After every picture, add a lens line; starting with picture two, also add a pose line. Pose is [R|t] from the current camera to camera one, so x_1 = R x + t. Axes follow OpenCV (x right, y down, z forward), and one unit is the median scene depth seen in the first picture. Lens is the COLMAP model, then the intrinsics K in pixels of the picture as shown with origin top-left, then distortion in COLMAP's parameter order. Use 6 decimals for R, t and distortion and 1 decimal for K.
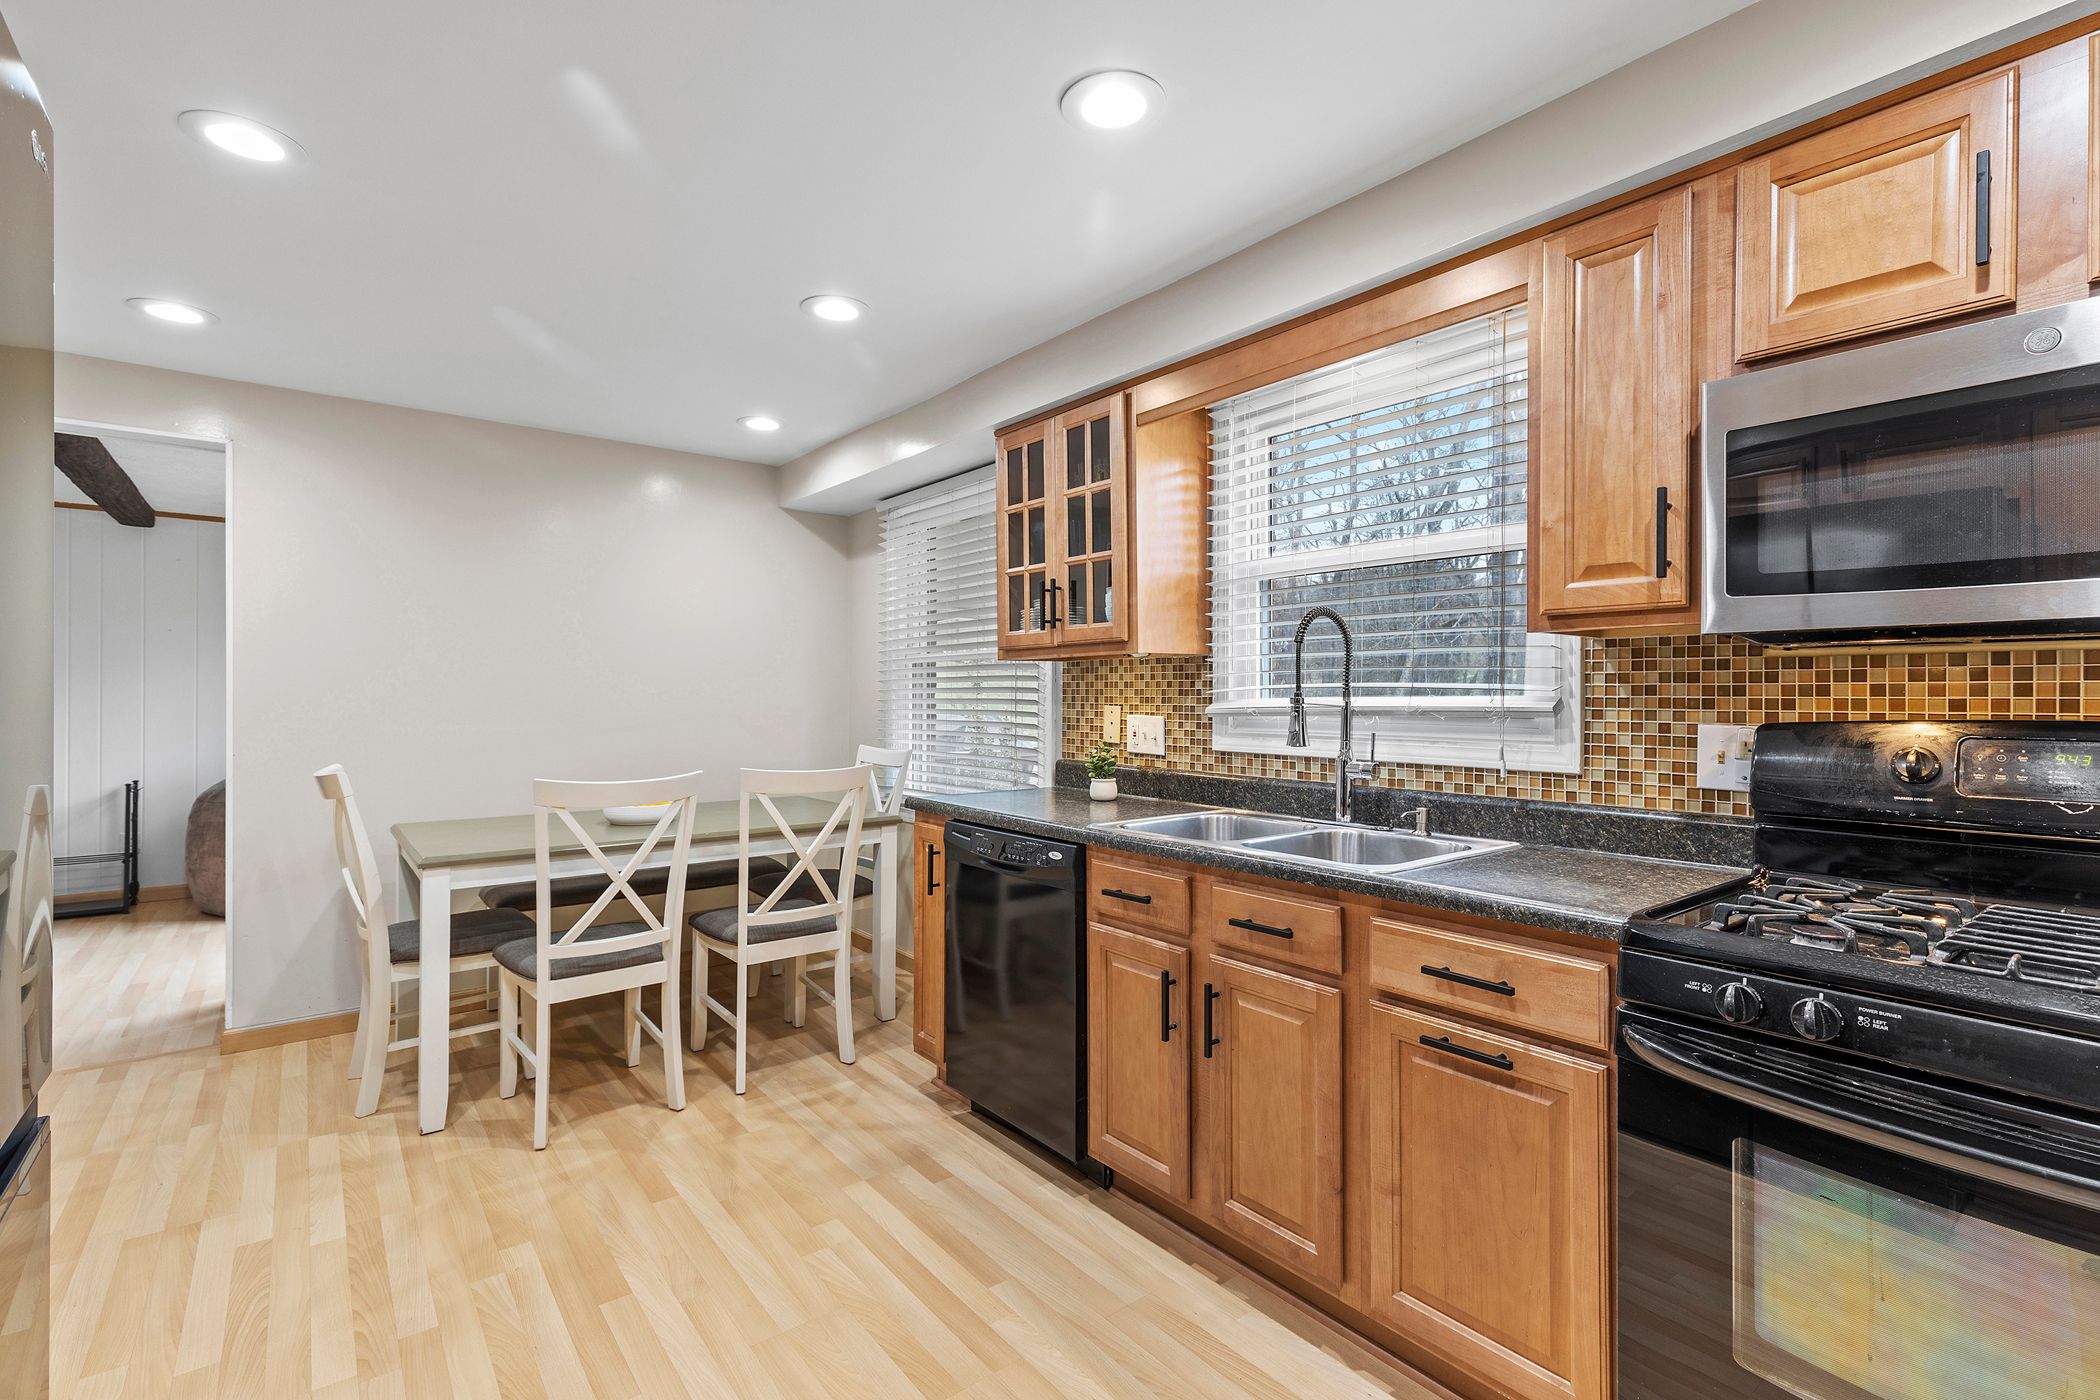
lens RADIAL K [[946.5, 0, 1056.4], [0, 946.5, 689.7], [0, 0, 1]] dist [0.017086, -0.000465]
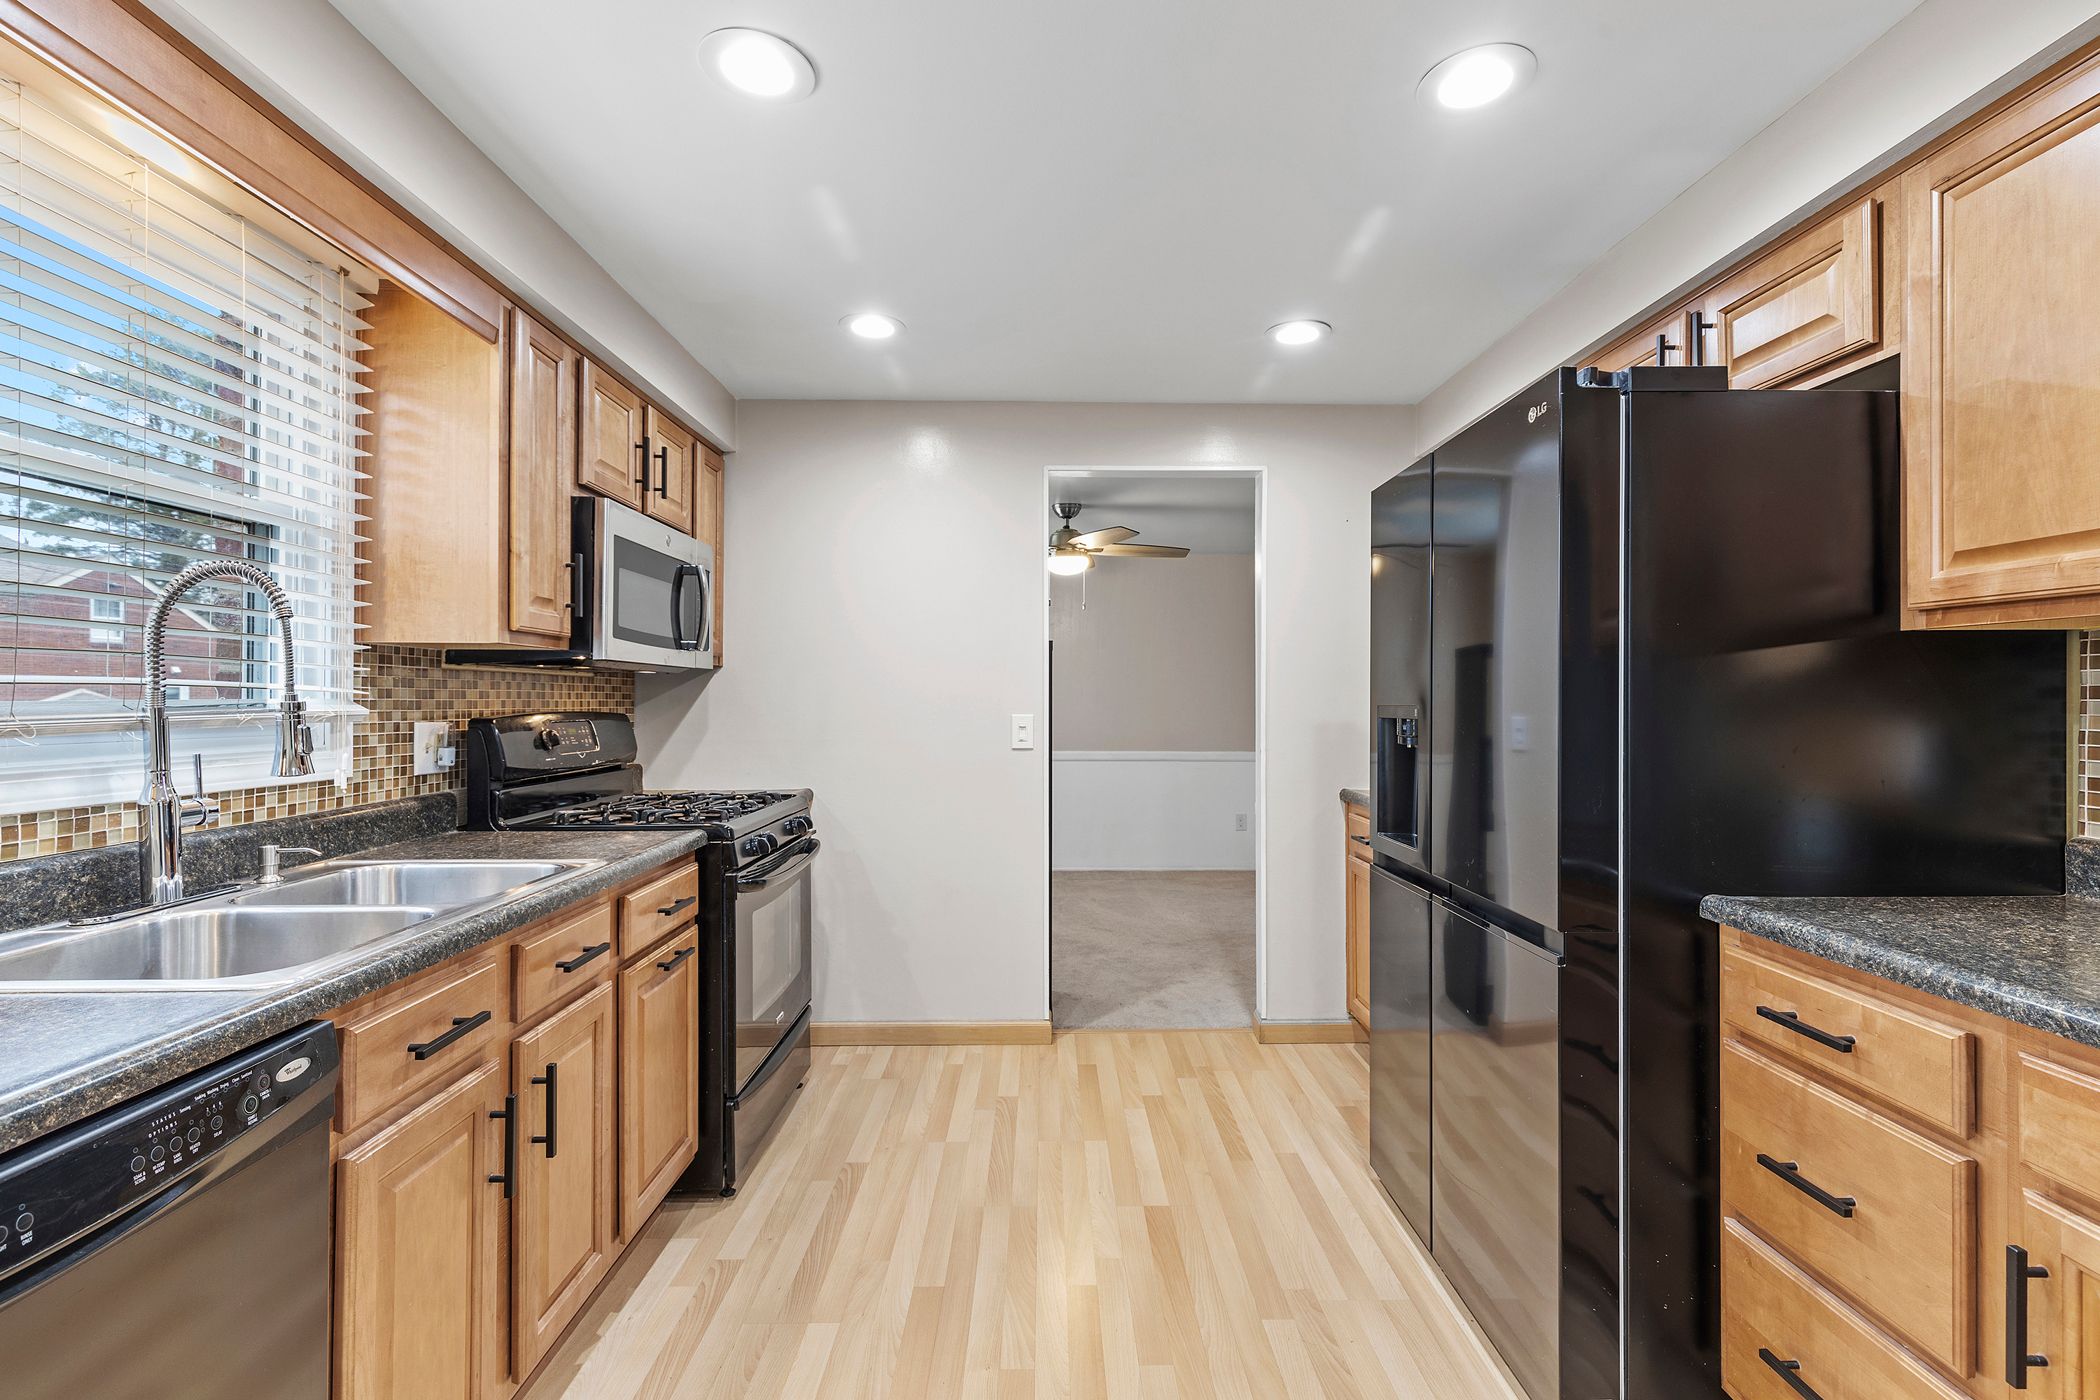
lens RADIAL K [[945.0, 0, 1061.9], [0, 945.0, 698.5], [0, 0, 1]] dist [0.002707, -0.000478]
pose [[-0.796541, -0.003947, 0.604572, -0.467267], [-0.010583, 0.999917, -0.007415, 0.004327], [-0.604492, -0.012305, -0.796516, 0.984018]]
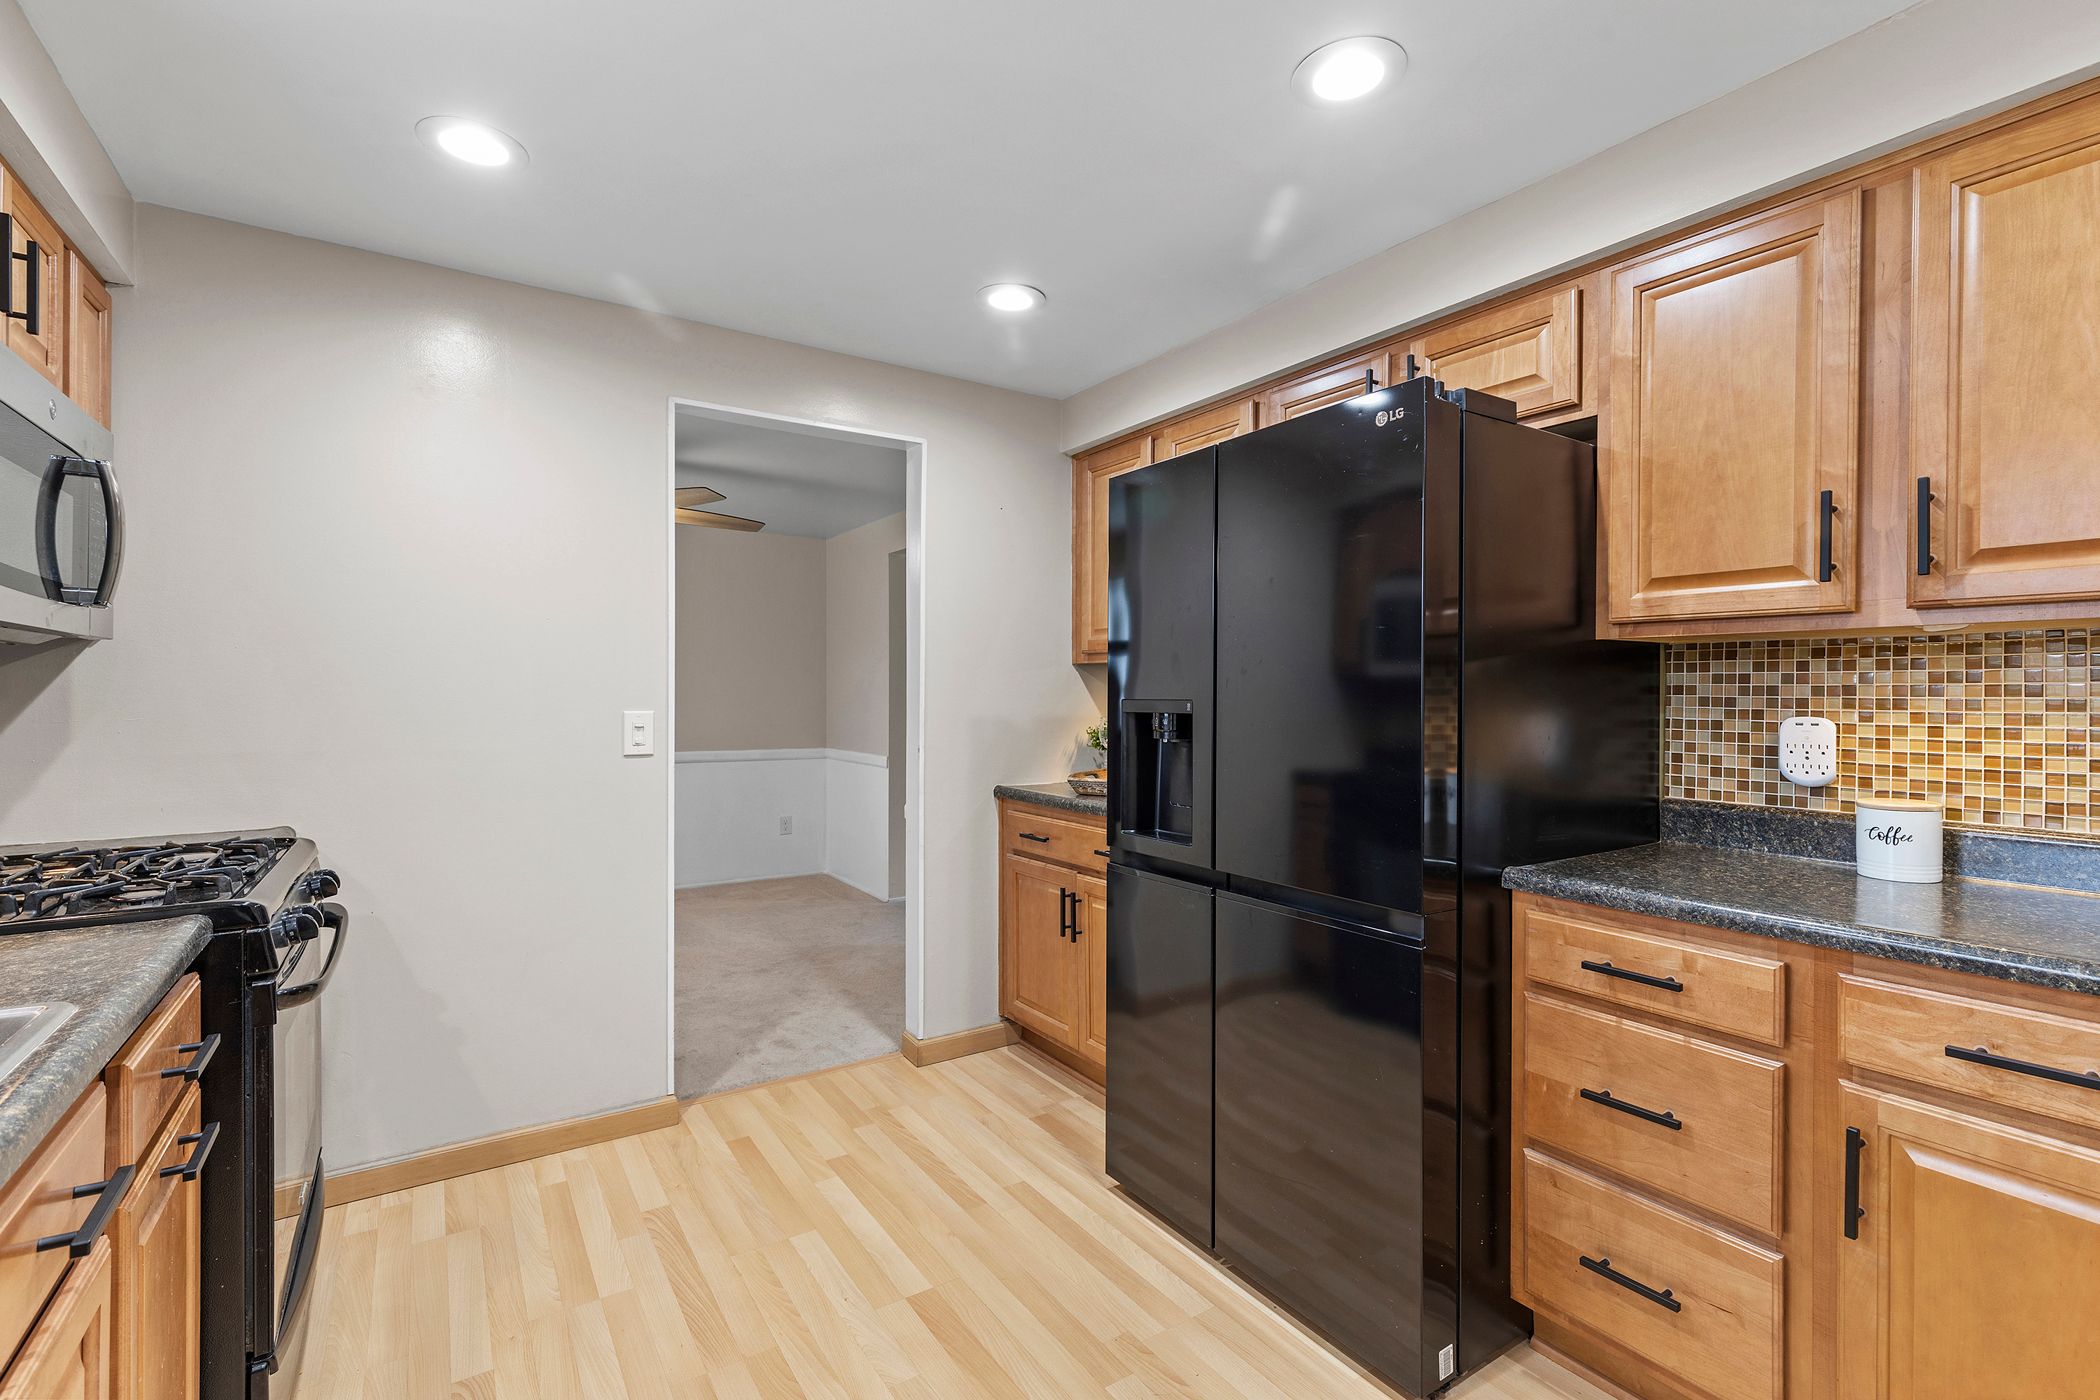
lens RADIAL K [[945.0, 0, 1061.9], [0, 945.0, 698.5], [0, 0, 1]] dist [0.002707, -0.000478]
pose [[-0.997060, -0.008568, 0.076141, -0.182124], [-0.009066, 0.999940, -0.006196, 0.005985], [-0.076083, -0.006868, -0.997078, 0.959324]]
